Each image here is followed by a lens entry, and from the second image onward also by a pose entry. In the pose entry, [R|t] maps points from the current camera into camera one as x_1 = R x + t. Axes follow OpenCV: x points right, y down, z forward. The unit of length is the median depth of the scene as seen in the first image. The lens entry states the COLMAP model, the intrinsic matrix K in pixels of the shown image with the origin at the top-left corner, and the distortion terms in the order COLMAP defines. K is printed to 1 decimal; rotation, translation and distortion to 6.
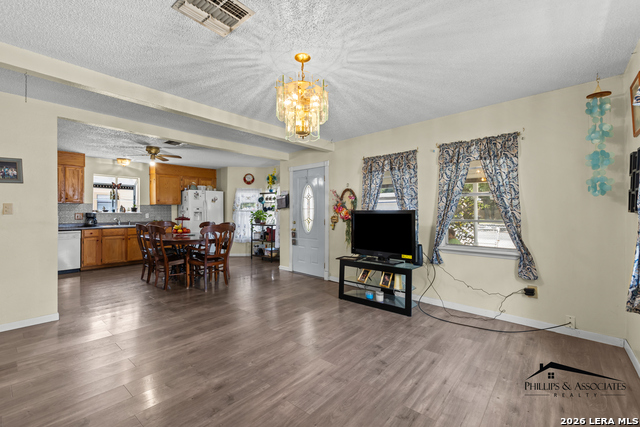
lens RADIAL K [[285.0, 0, 314.9], [0, 285.0, 210.7], [0, 0, 1]] dist [-0.003815, 0.000080]
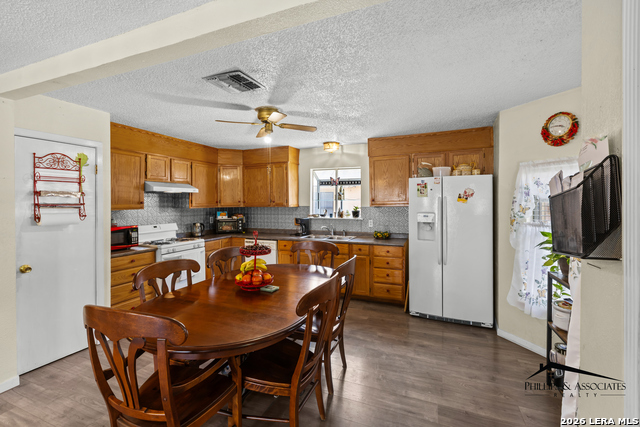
lens RADIAL K [[285.0, 0, 316.7], [0, 285.0, 204.0], [0, 0, 1]] dist [-0.003815, 0.000080]
pose [[0.315894, 0.002518, -0.948791, -0.012503], [0.007891, 0.999955, 0.005281, -0.038902], [0.948762, -0.009155, 0.315860, 0.839939]]
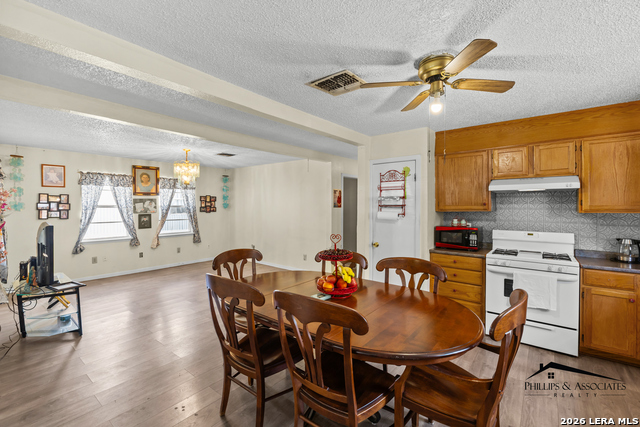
lens RADIAL K [[285.0, 0, 310.7], [0, 285.0, 208.4], [0, 0, 1]] dist [-0.003815, 0.000080]
pose [[-0.999790, -0.000865, -0.020484, -0.371706], [-0.000964, 0.999988, 0.004840, -0.035432], [0.020480, 0.004859, -0.999778, 1.250762]]
